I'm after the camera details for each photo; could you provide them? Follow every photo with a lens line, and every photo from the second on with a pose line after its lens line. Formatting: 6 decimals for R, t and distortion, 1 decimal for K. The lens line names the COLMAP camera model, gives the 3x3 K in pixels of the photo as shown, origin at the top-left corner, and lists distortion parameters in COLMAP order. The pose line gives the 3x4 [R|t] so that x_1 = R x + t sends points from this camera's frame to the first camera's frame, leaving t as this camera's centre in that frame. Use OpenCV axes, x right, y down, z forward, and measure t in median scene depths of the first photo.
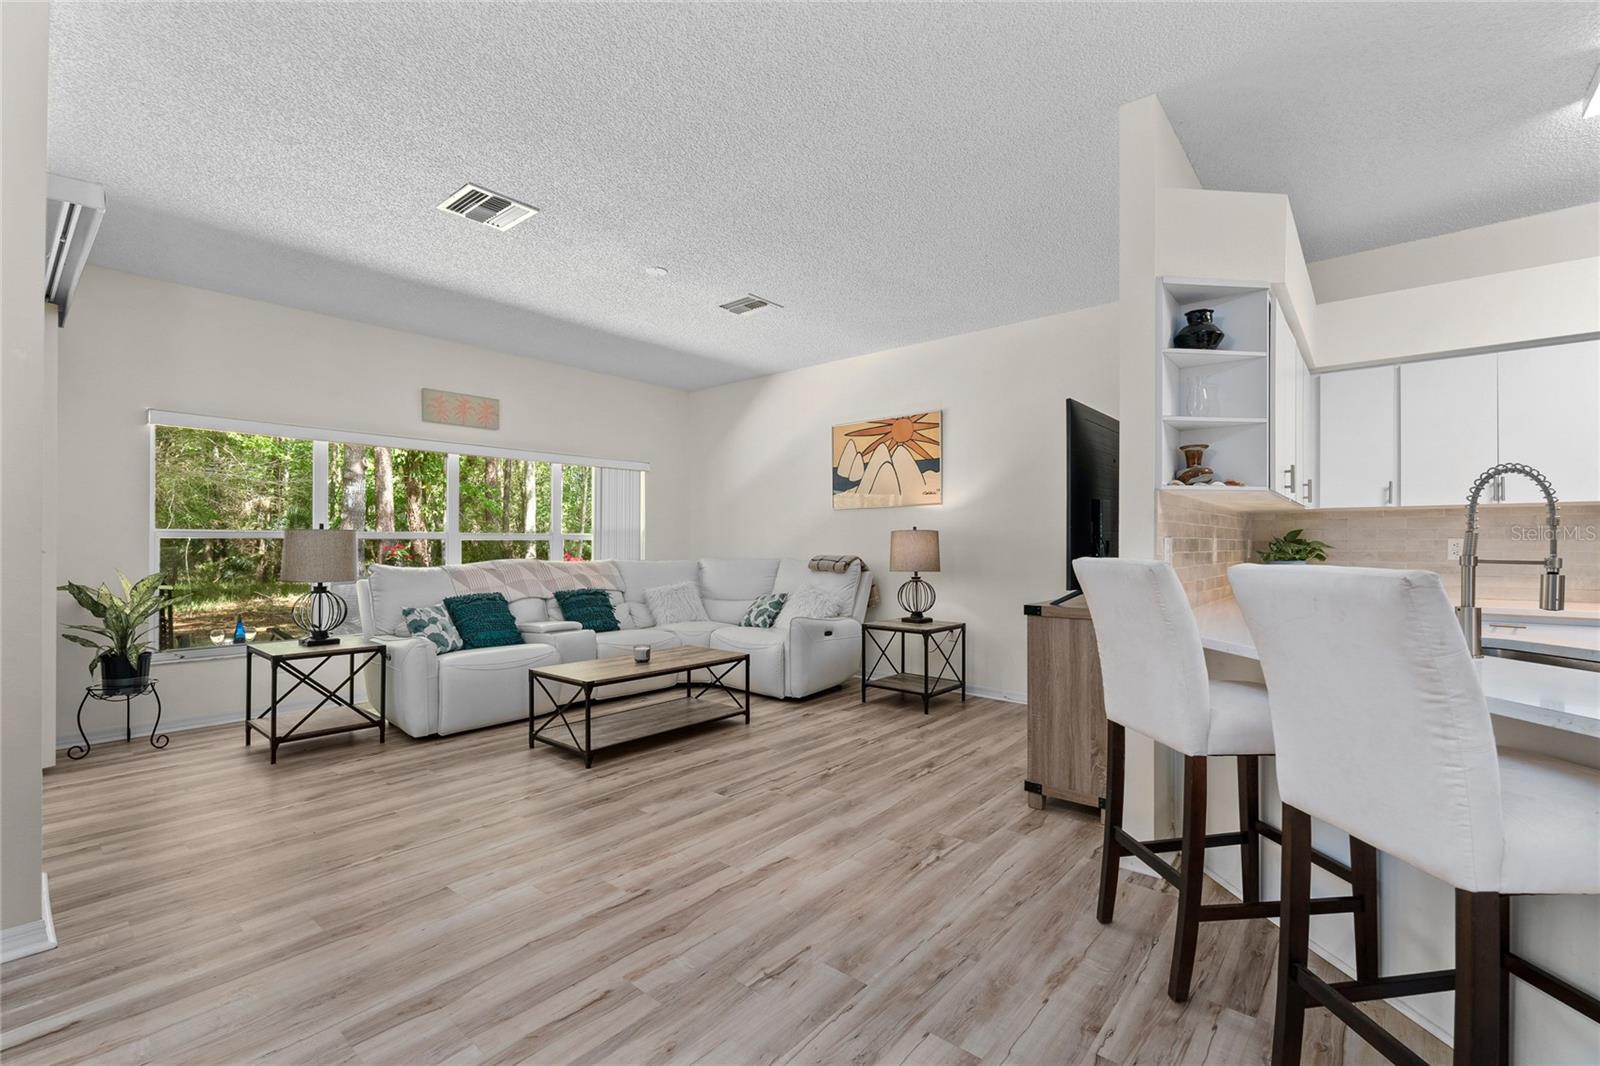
lens RADIAL K [[702.3, 0, 803.8], [0, 702.3, 538.7], [0, 0, 1]] dist [-0.002994, -0.000188]
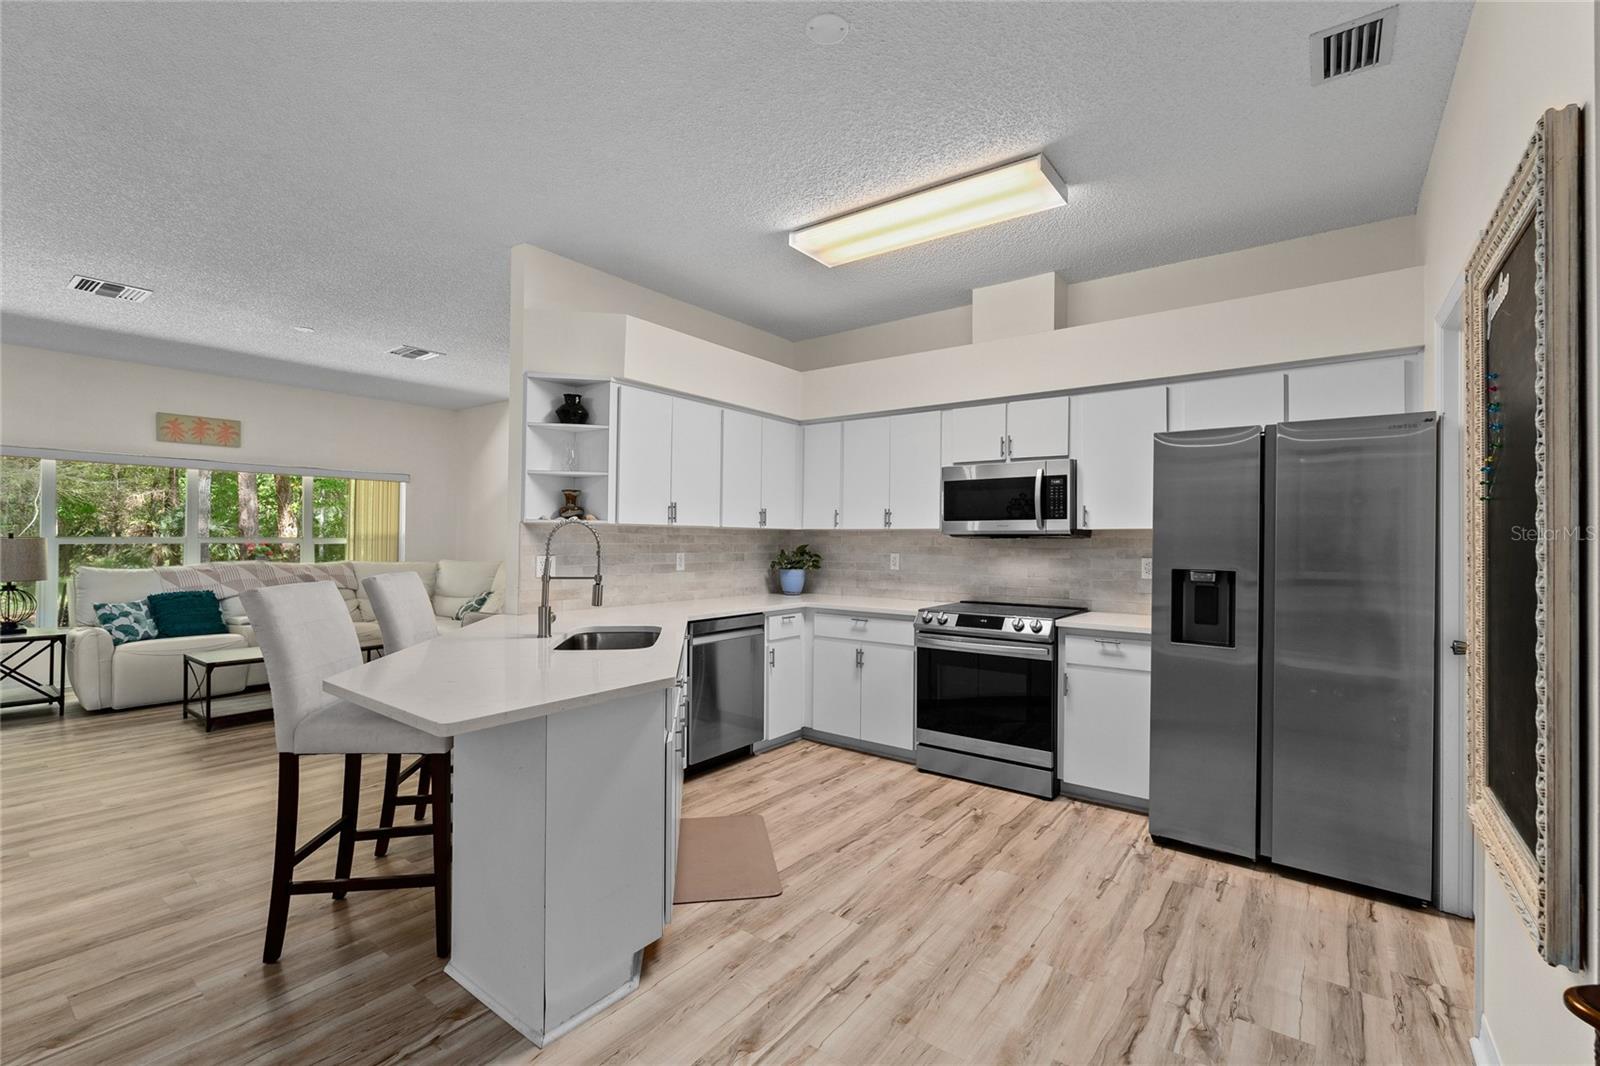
lens RADIAL K [[702.3, 0, 799.6], [0, 702.3, 533.0], [0, 0, 1]] dist [-0.002994, -0.000188]
pose [[0.998642, 0.008124, 0.051456, 0.613351], [-0.008037, 0.999966, -0.001884, -0.030979], [-0.051470, 0.001468, 0.998673, -0.274877]]
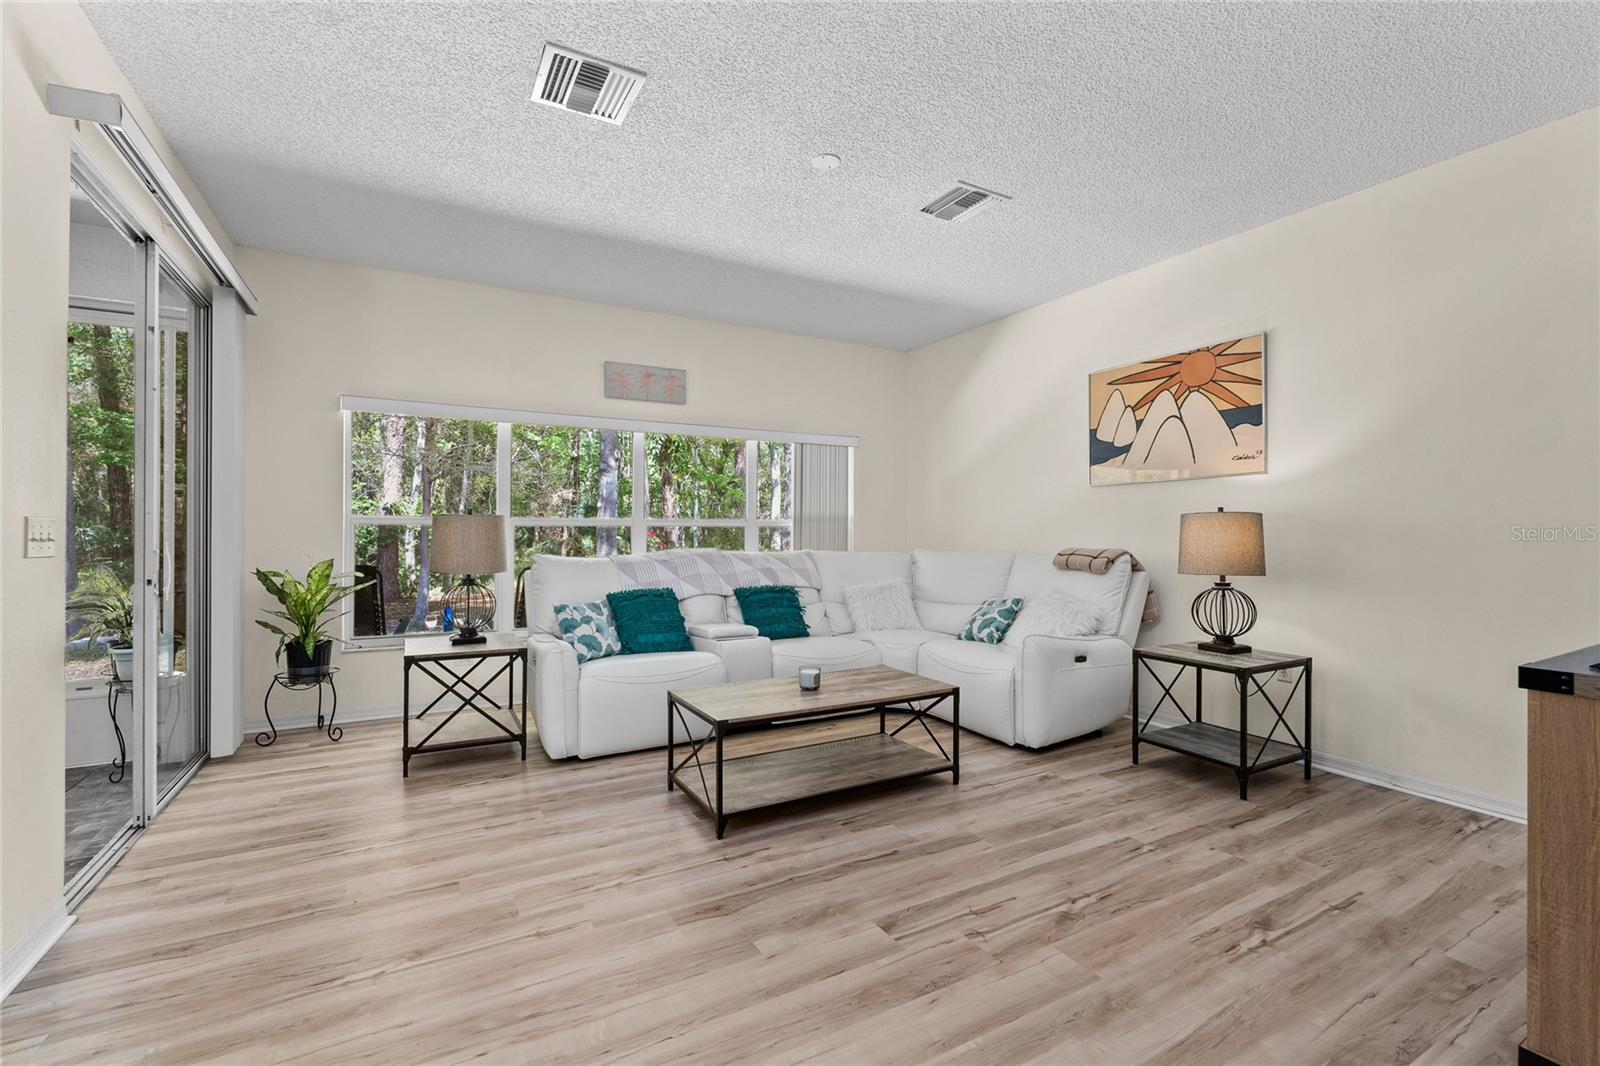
lens RADIAL K [[702.3, 0, 800.6], [0, 702.3, 529.0], [0, 0, 1]] dist [-0.002994, -0.000188]
pose [[0.935960, 0.001494, -0.352103, 0.025694], [-0.000371, 0.999995, 0.003257, 0.001914], [0.352106, -0.002918, 0.935956, 0.312307]]
